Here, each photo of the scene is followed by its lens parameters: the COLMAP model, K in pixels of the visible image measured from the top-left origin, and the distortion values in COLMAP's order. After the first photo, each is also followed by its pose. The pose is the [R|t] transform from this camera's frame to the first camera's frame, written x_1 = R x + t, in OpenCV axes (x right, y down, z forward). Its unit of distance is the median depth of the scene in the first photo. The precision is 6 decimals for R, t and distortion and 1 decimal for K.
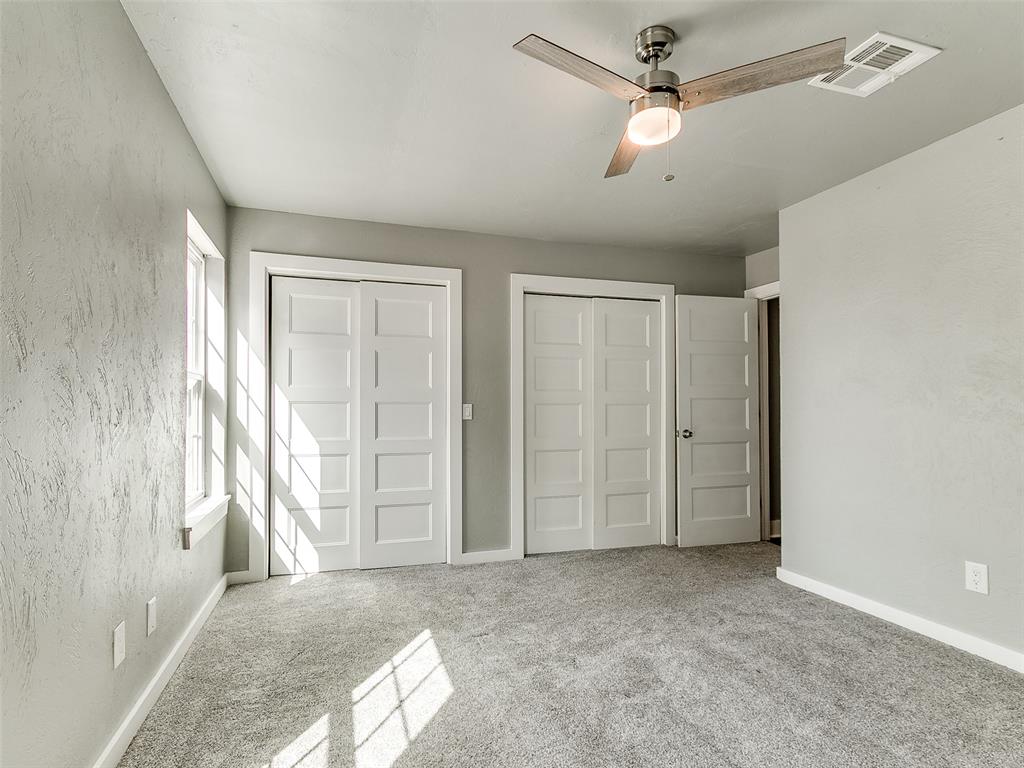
lens RADIAL K [[533.1, 0, 510.4], [0, 533.1, 389.8], [0, 0, 1]] dist [0.019562, 0.000122]
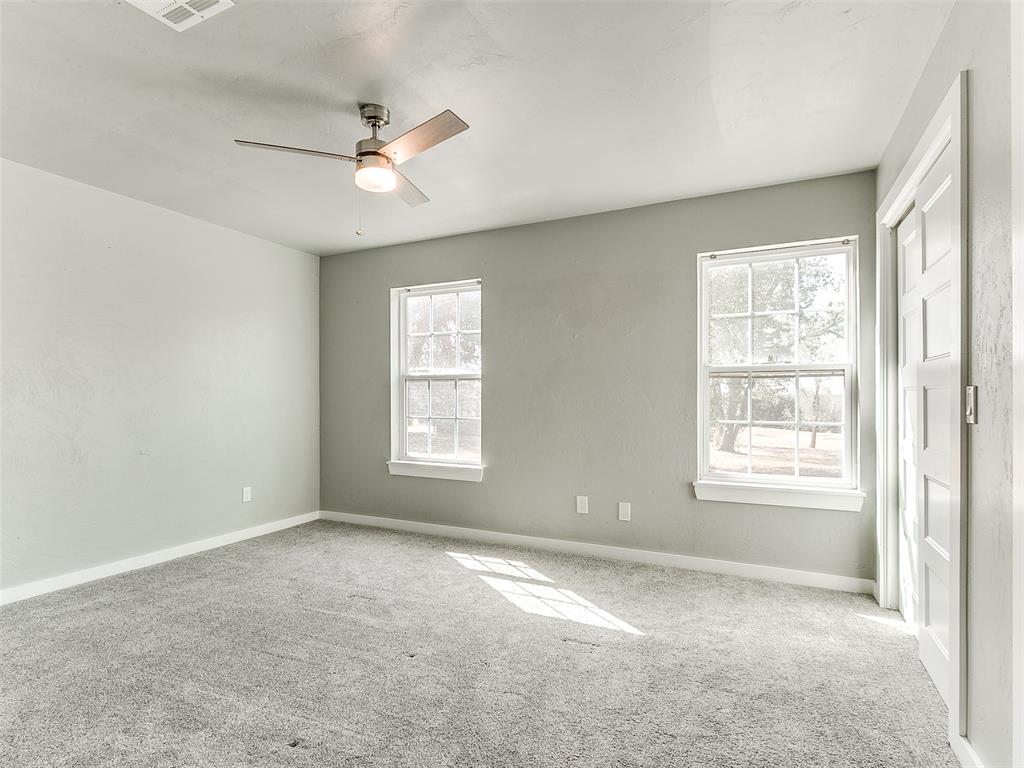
lens RADIAL K [[533.1, 0, 510.9], [0, 533.1, 389.2], [0, 0, 1]] dist [0.019562, 0.000122]
pose [[-0.686611, 0.000266, -0.727025, 0.881739], [0.024690, 0.999432, -0.022951, 0.041125], [0.726606, -0.033709, -0.686227, 1.906482]]
